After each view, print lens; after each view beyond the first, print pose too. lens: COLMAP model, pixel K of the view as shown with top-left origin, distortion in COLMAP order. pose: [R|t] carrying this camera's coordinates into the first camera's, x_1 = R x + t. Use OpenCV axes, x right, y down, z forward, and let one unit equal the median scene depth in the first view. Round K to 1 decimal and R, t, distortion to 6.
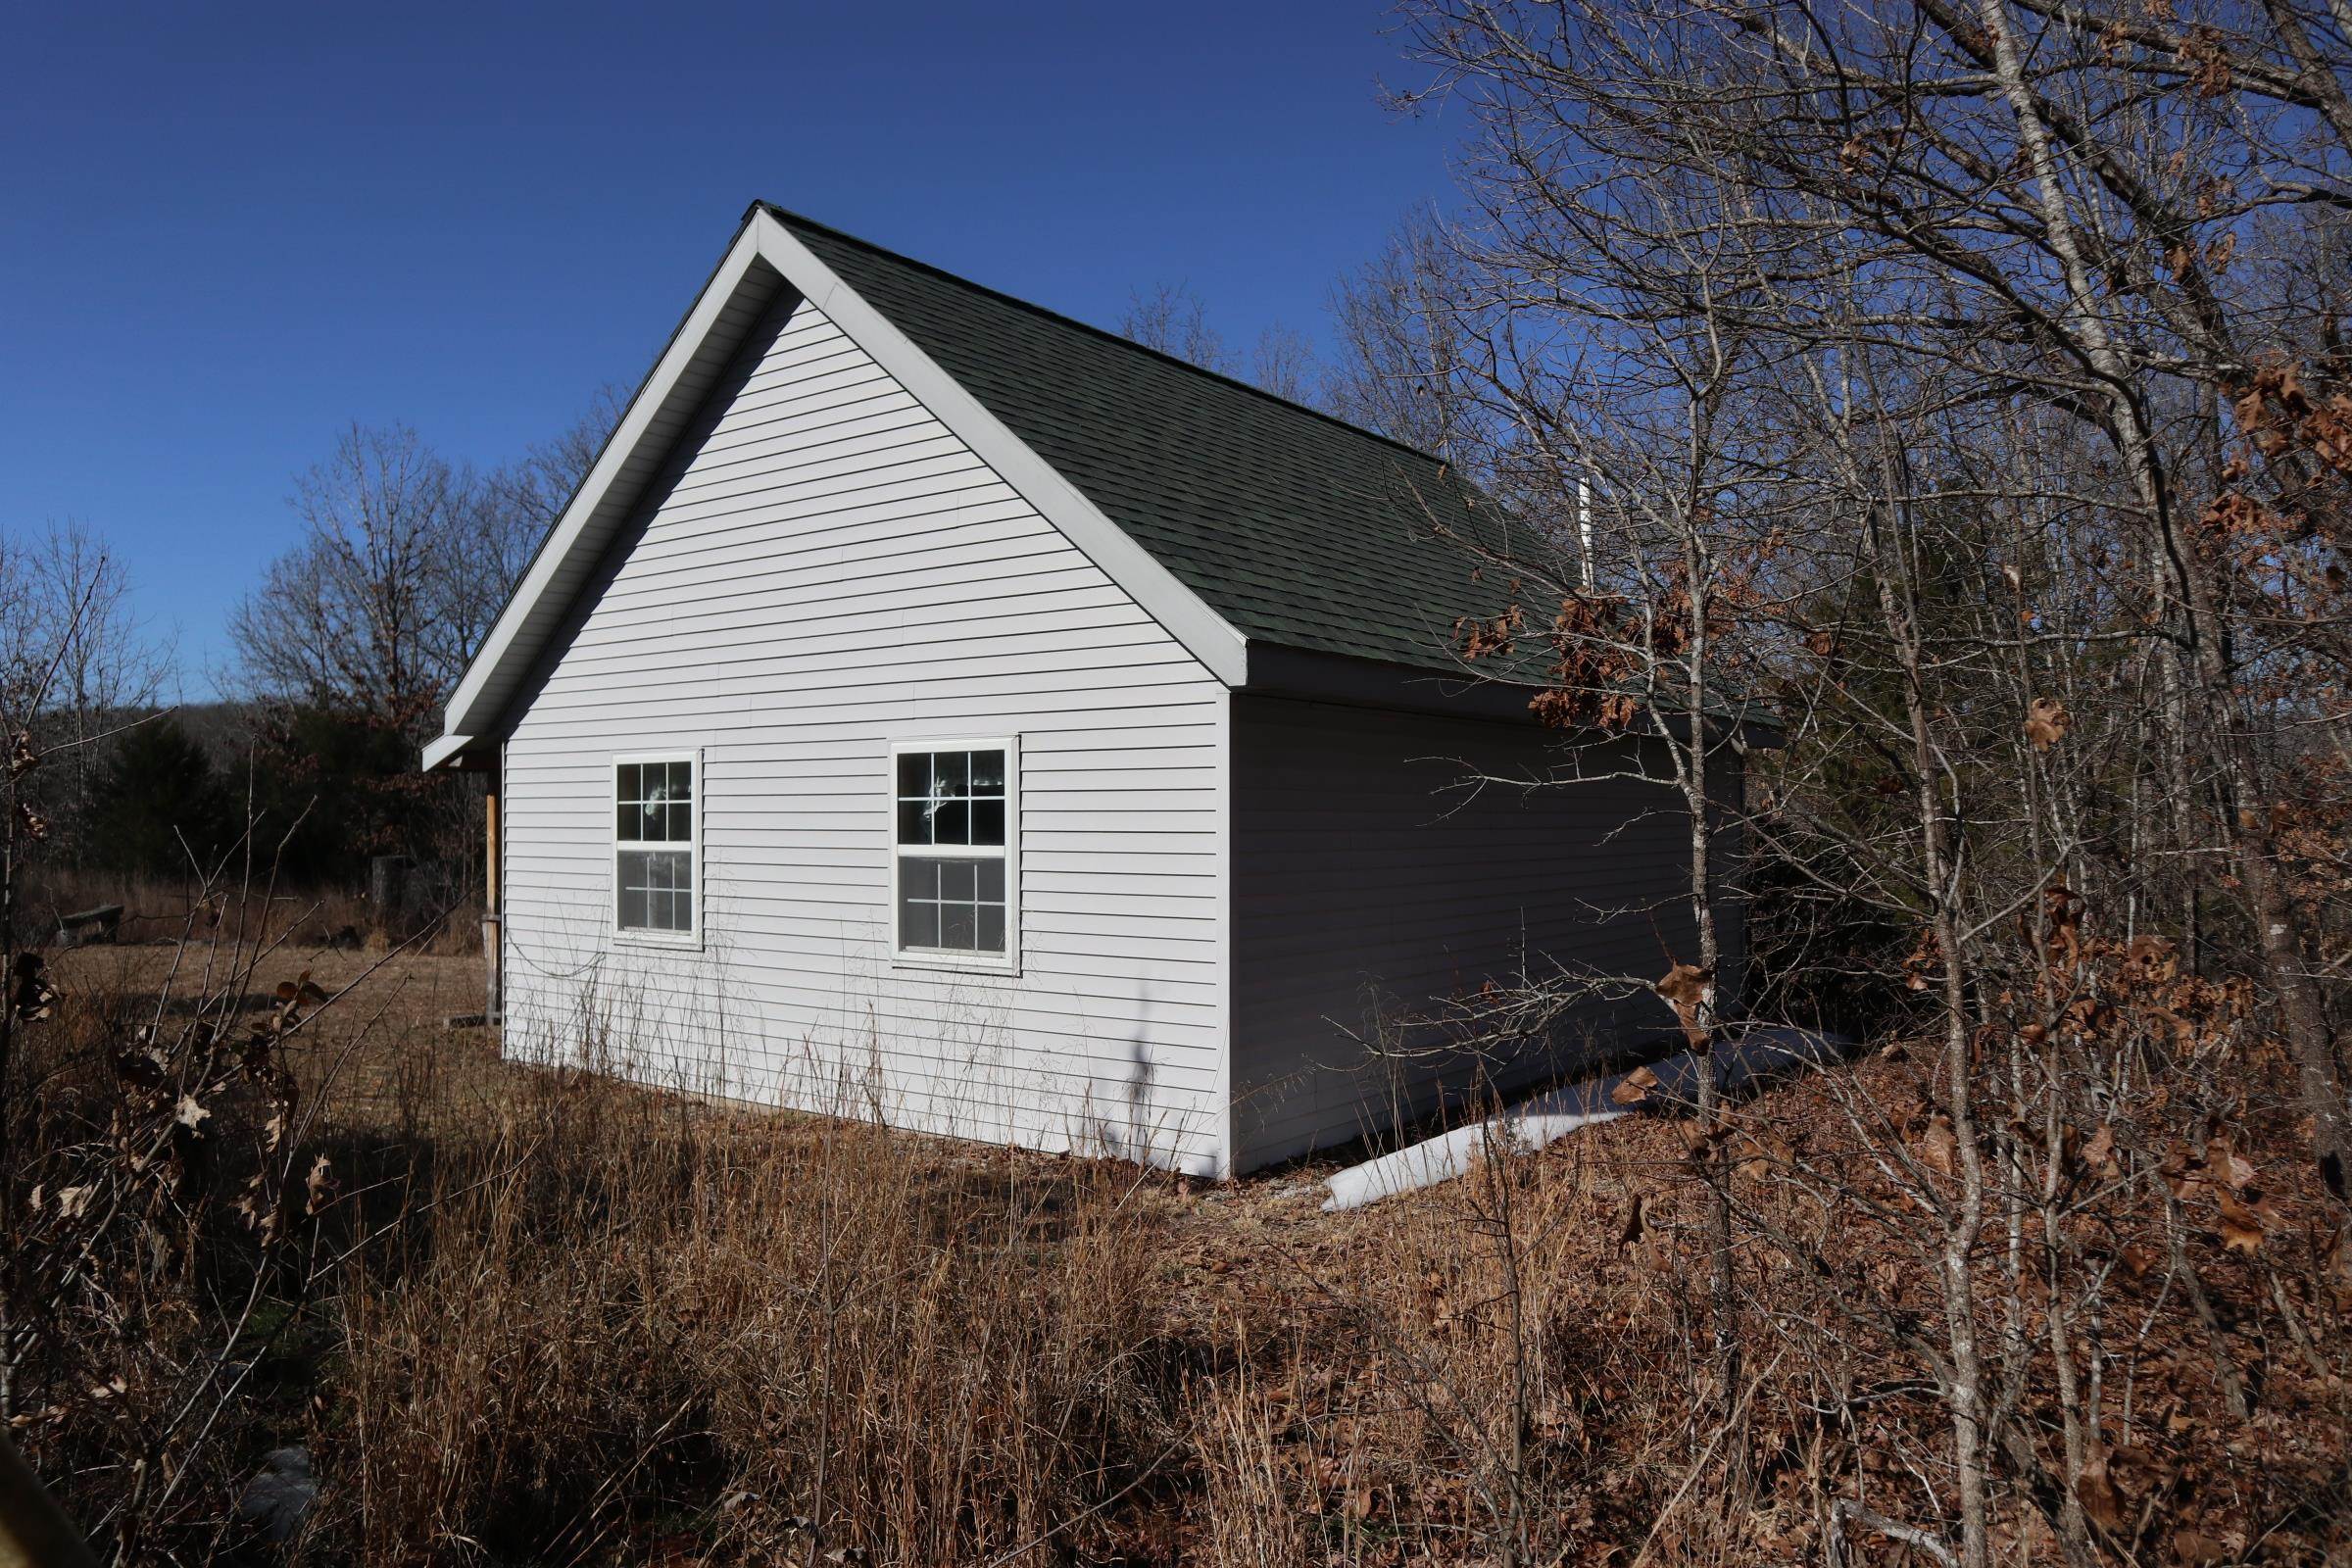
lens RADIAL K [[1648.9, 0, 1176.0], [0, 1648.9, 784.0], [0, 0, 1]] dist [-0.104866, -0.000164]
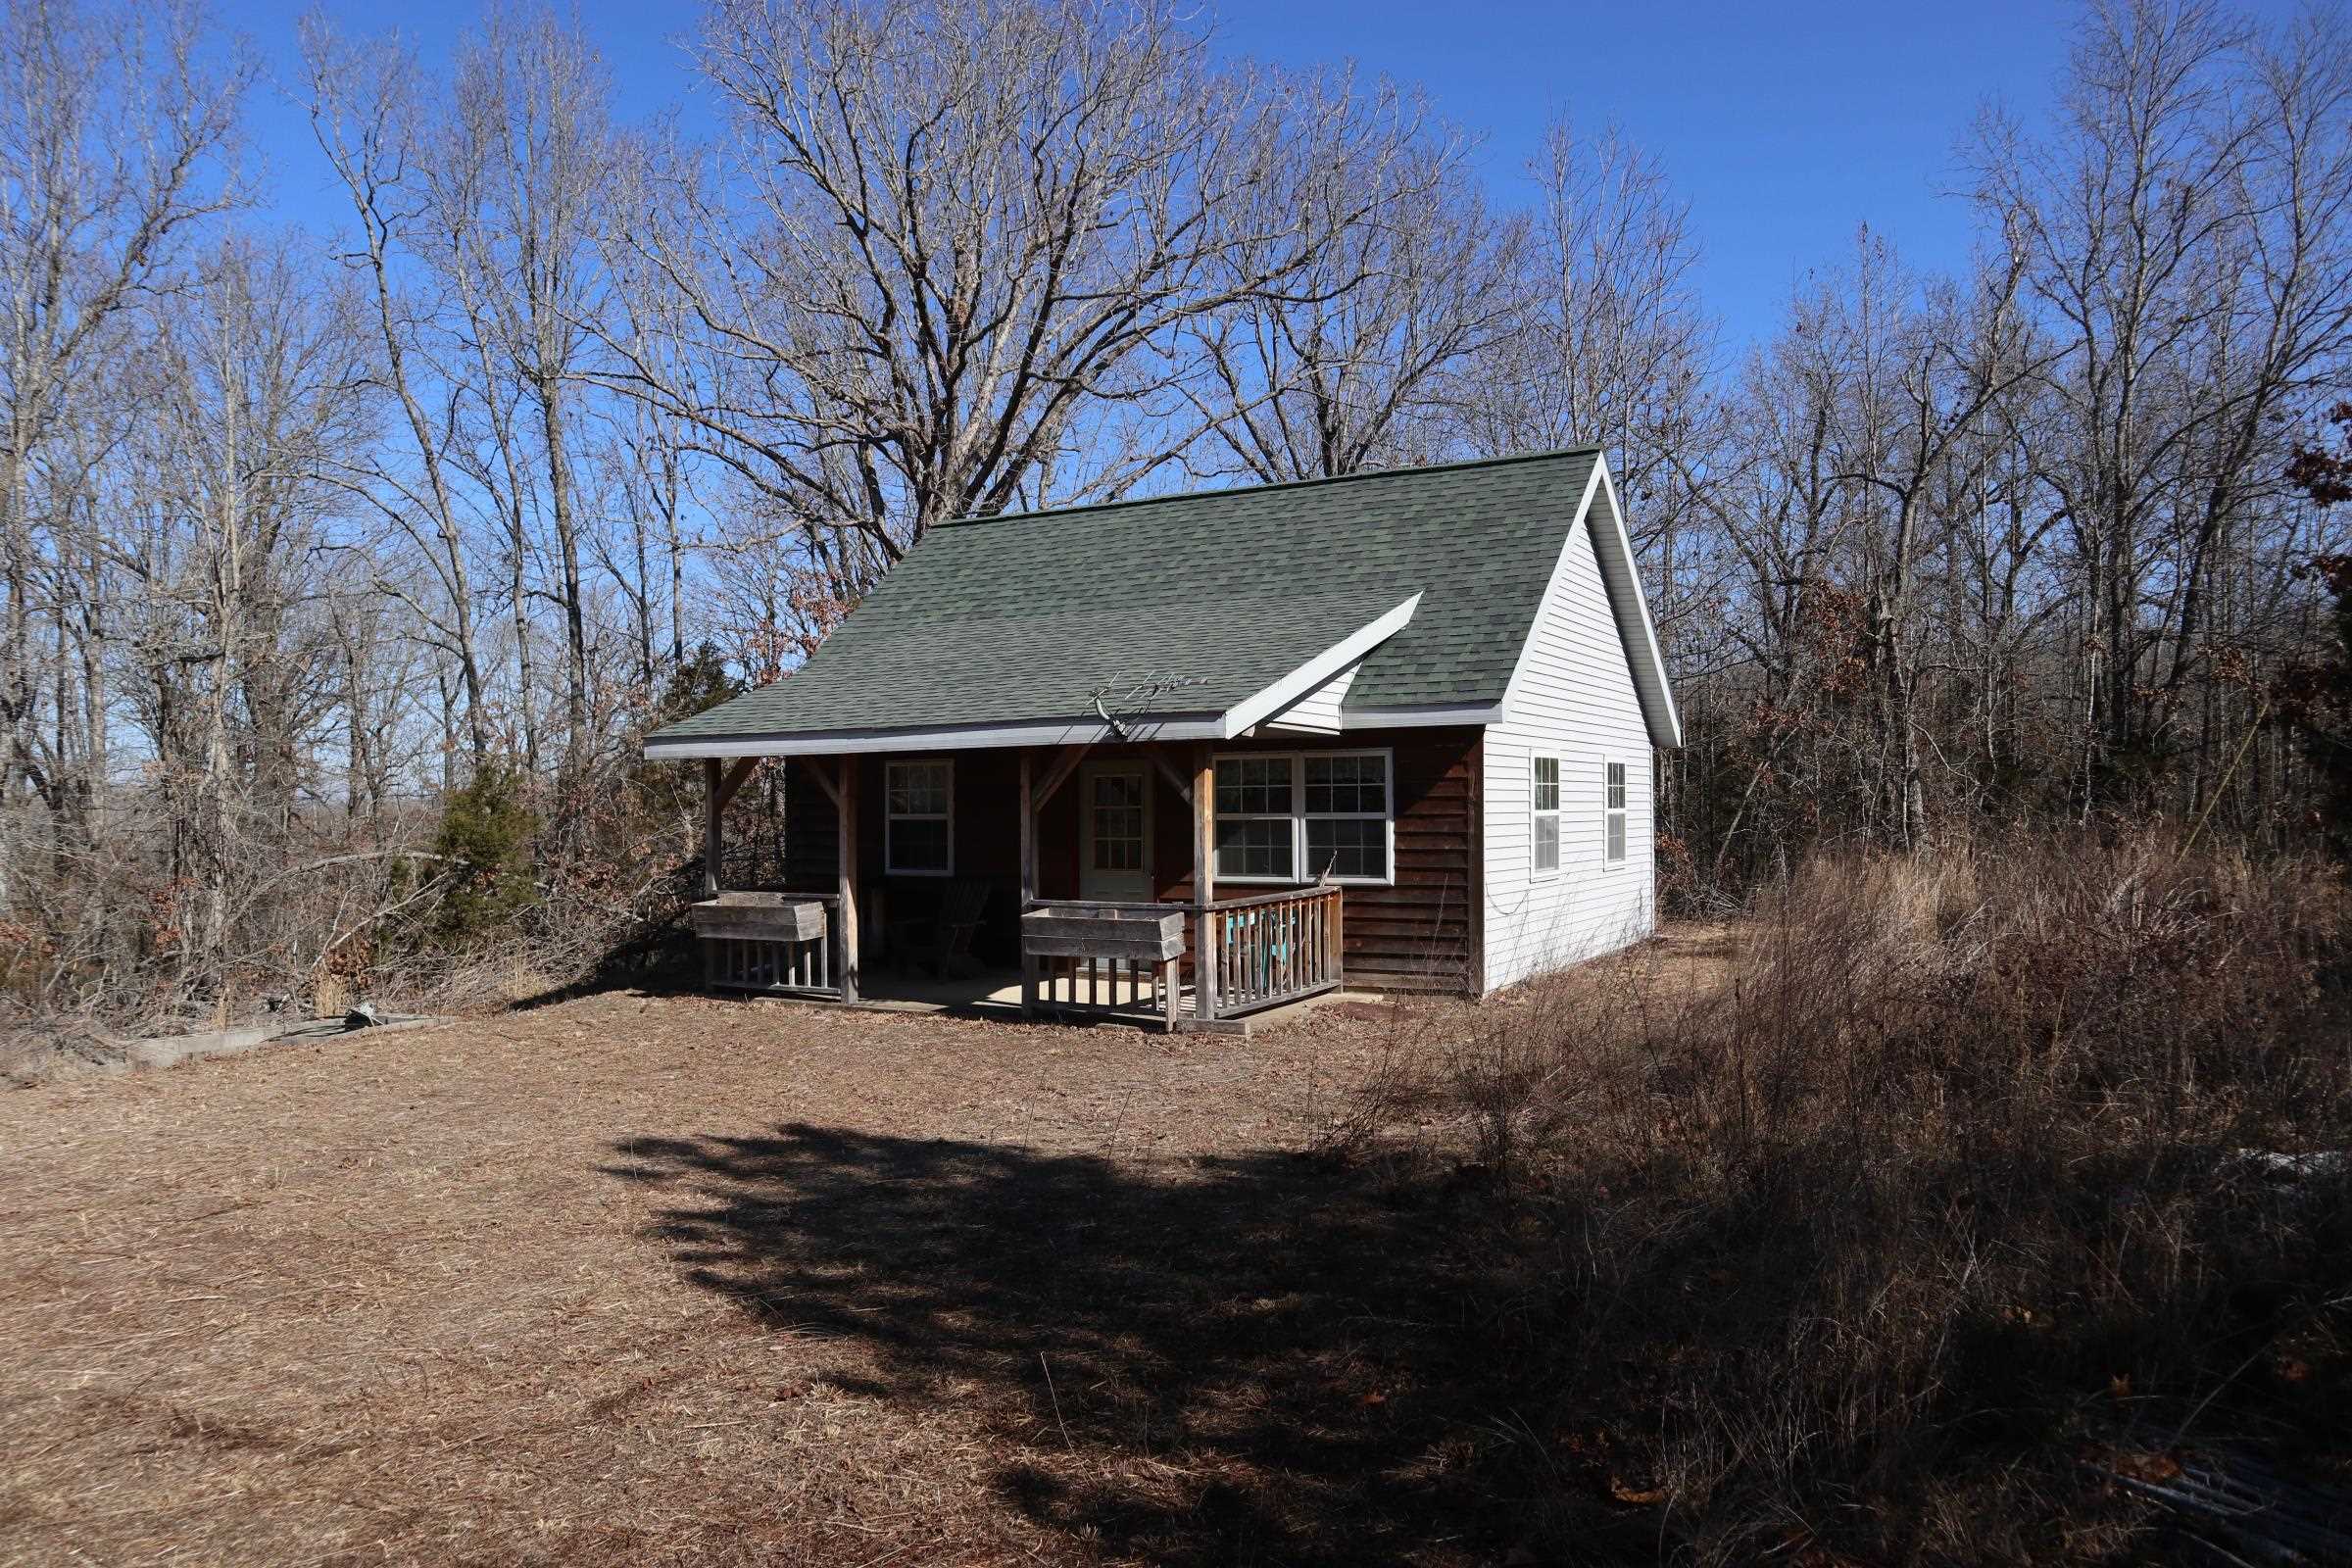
lens RADIAL K [[1648.9, 0, 1176.0], [0, 1648.9, 784.0], [0, 0, 1]] dist [-0.104866, -0.000164]
pose [[-0.142808, 0.008182, 0.989717, -1.835271], [-0.018841, 0.999762, -0.010983, 0.035216], [-0.989571, -0.020216, -0.142620, 1.605059]]
